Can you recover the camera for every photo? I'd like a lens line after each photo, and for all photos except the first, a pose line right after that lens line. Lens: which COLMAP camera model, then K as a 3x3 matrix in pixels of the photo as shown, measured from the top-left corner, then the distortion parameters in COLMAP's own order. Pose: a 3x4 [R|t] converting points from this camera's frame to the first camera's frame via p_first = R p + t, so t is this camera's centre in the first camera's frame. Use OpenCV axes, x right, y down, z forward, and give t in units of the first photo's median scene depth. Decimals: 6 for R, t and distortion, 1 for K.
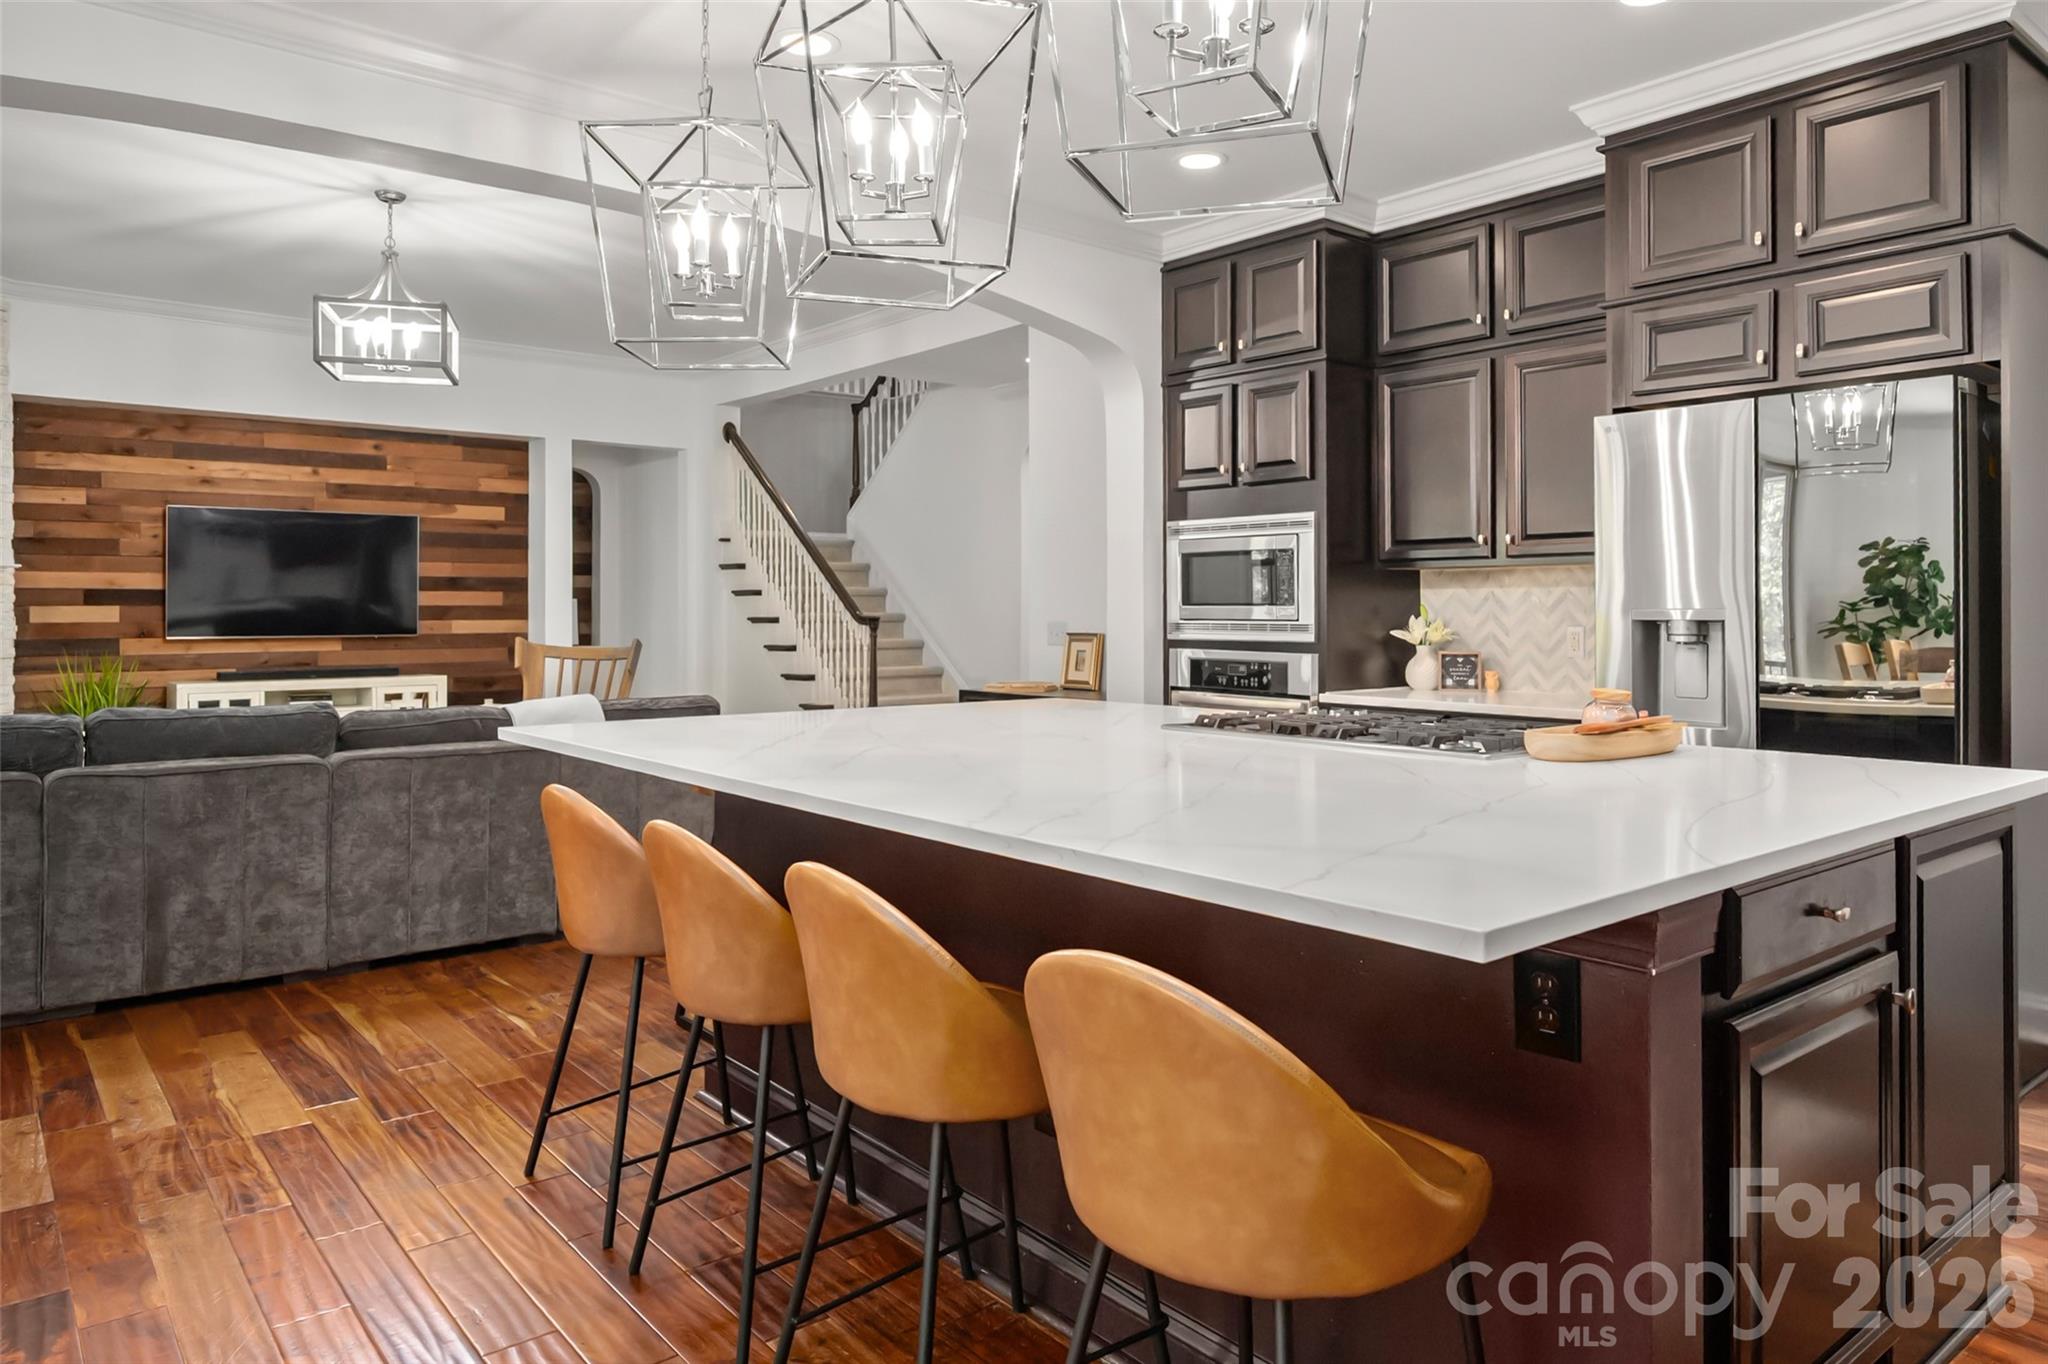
lens RADIAL K [[1328.5, 0, 1024.1], [0, 1328.5, 599.3], [0, 0, 1]] dist [0.004084, 0.000203]
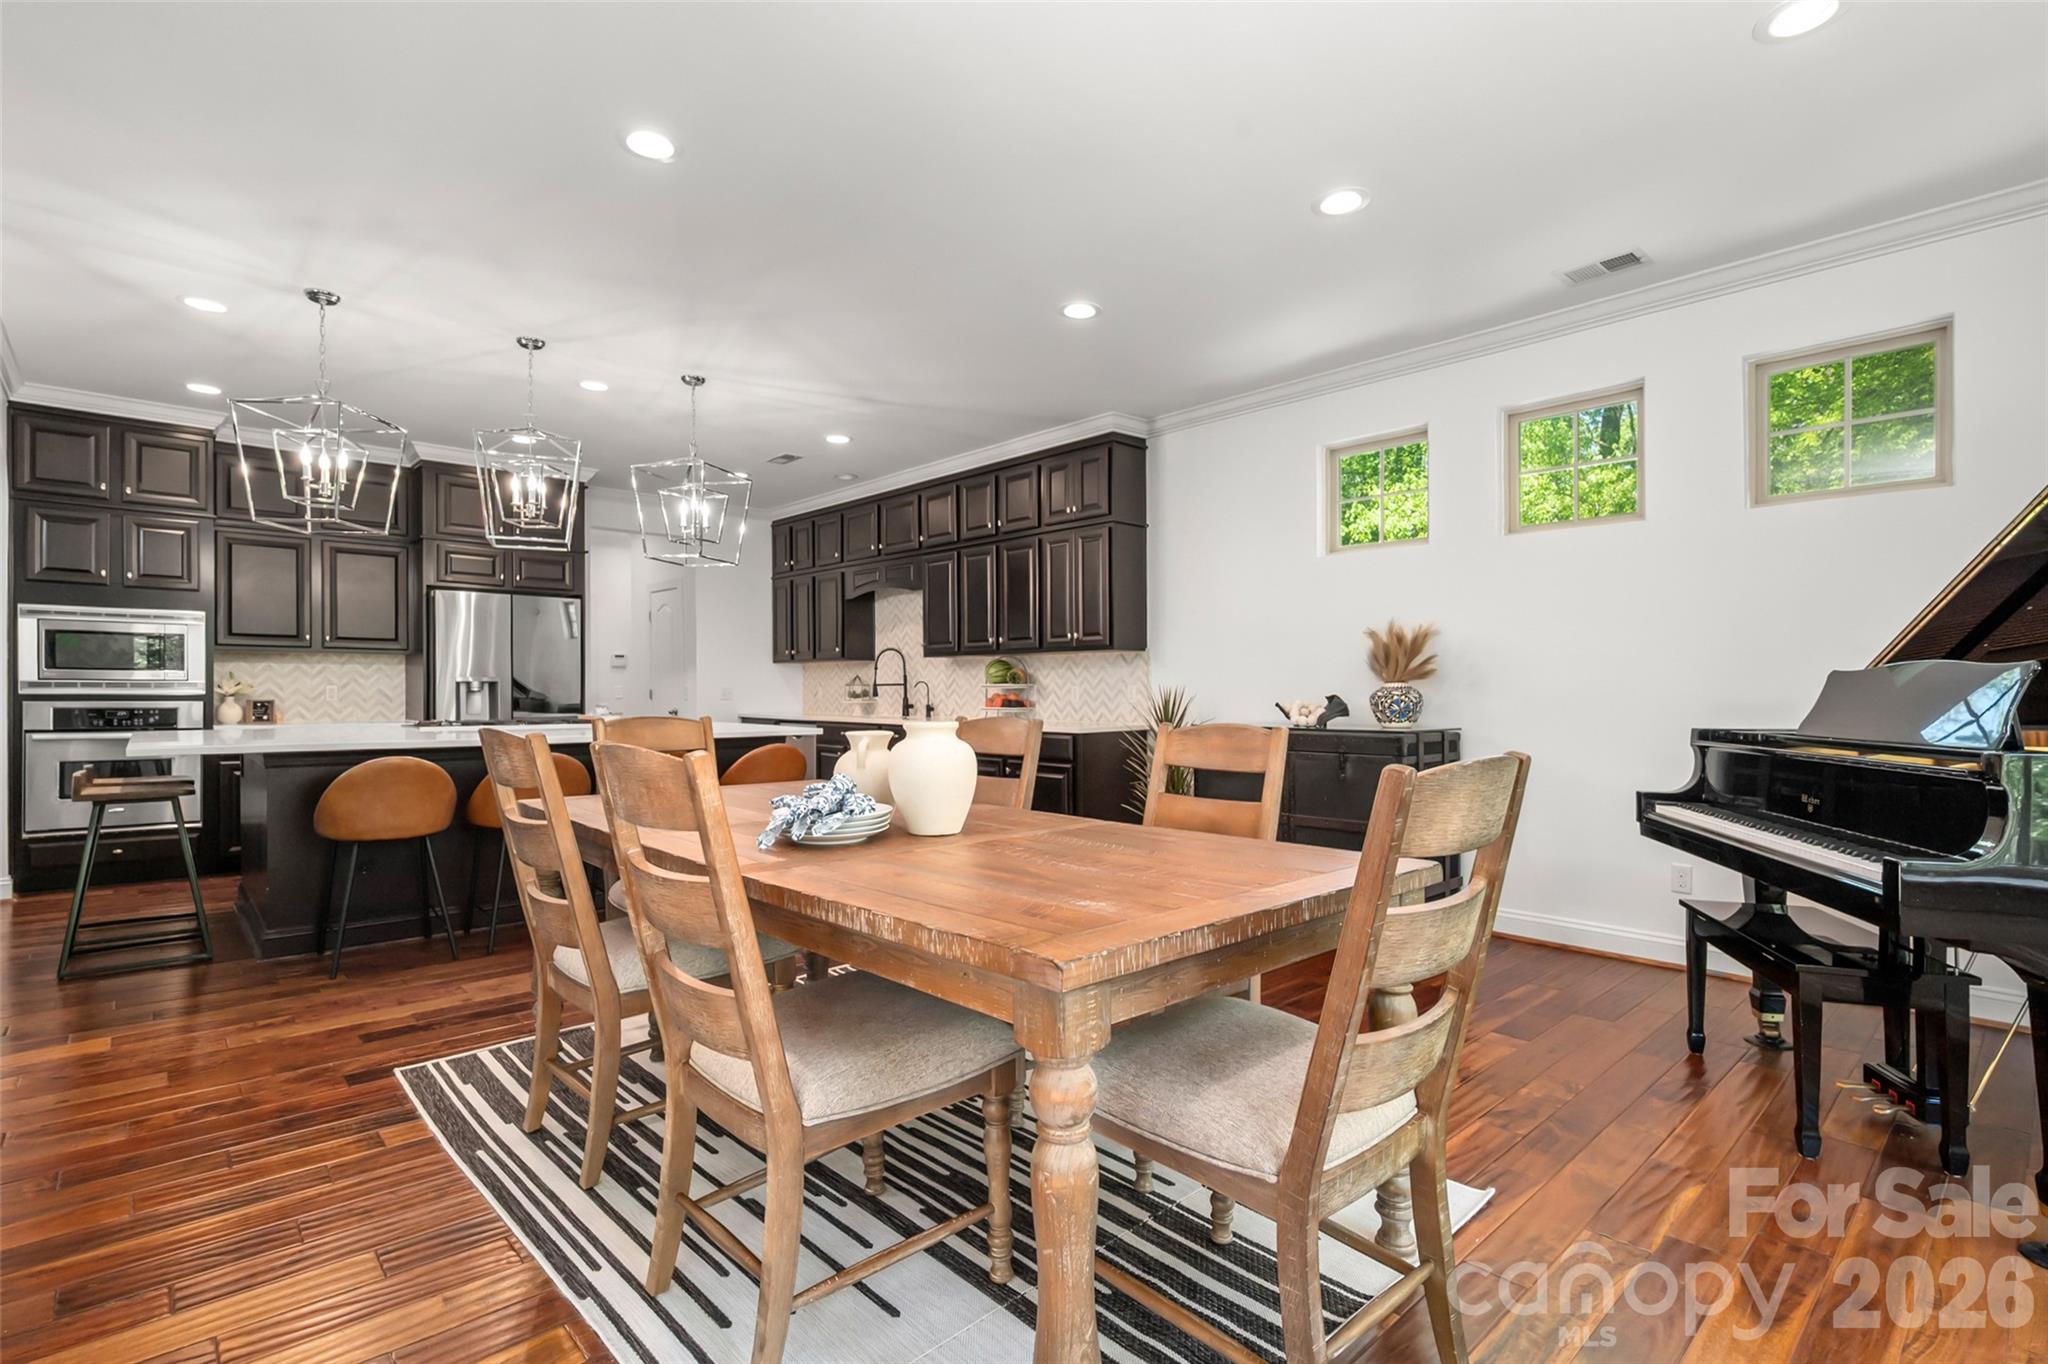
lens RADIAL K [[967.0, 0, 1057.5], [0, 967.0, 686.4], [0, 0, 1]] dist [0.000632, 0.001350]
pose [[-0.078791, 0.005174, 0.996878, -0.974282], [-0.012383, 0.999904, -0.006168, 0.016617], [-0.996814, -0.012830, -0.078719, 0.070228]]
